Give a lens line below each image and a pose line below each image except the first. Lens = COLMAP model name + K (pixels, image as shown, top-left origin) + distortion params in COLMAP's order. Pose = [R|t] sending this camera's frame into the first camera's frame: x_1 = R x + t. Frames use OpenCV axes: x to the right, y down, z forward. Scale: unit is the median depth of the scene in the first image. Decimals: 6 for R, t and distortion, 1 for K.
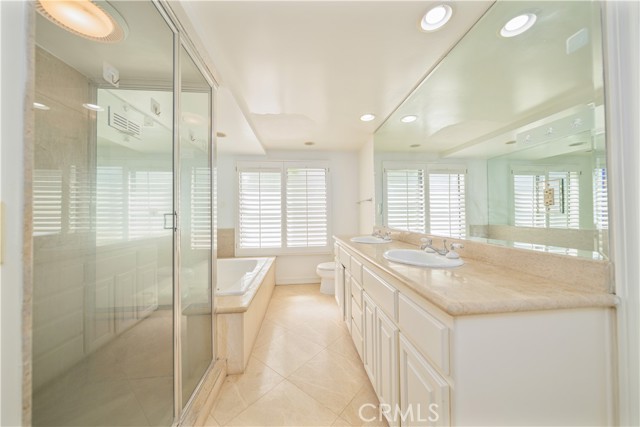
lens RADIAL K [[220.2, 0, 321.1], [0, 220.2, 212.6], [0, 0, 1]] dist [-0.000412, -0.000027]
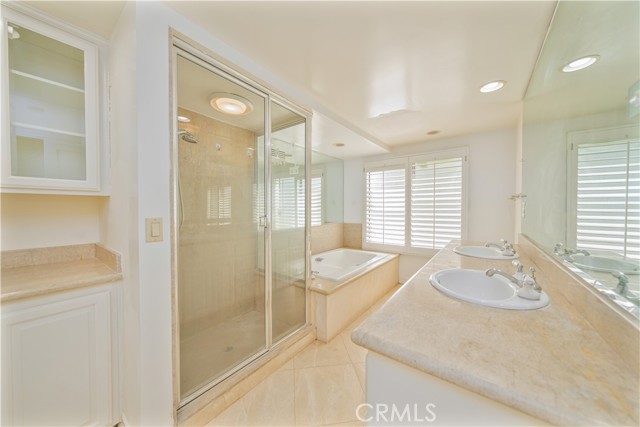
lens RADIAL K [[220.2, 0, 320.5], [0, 220.2, 211.5], [0, 0, 1]] dist [-0.000412, -0.000027]
pose [[0.735970, 0.022507, -0.676640, 0.208372], [-0.002249, 0.999523, 0.030801, -0.024138], [0.677011, -0.021147, 0.735669, 0.038150]]
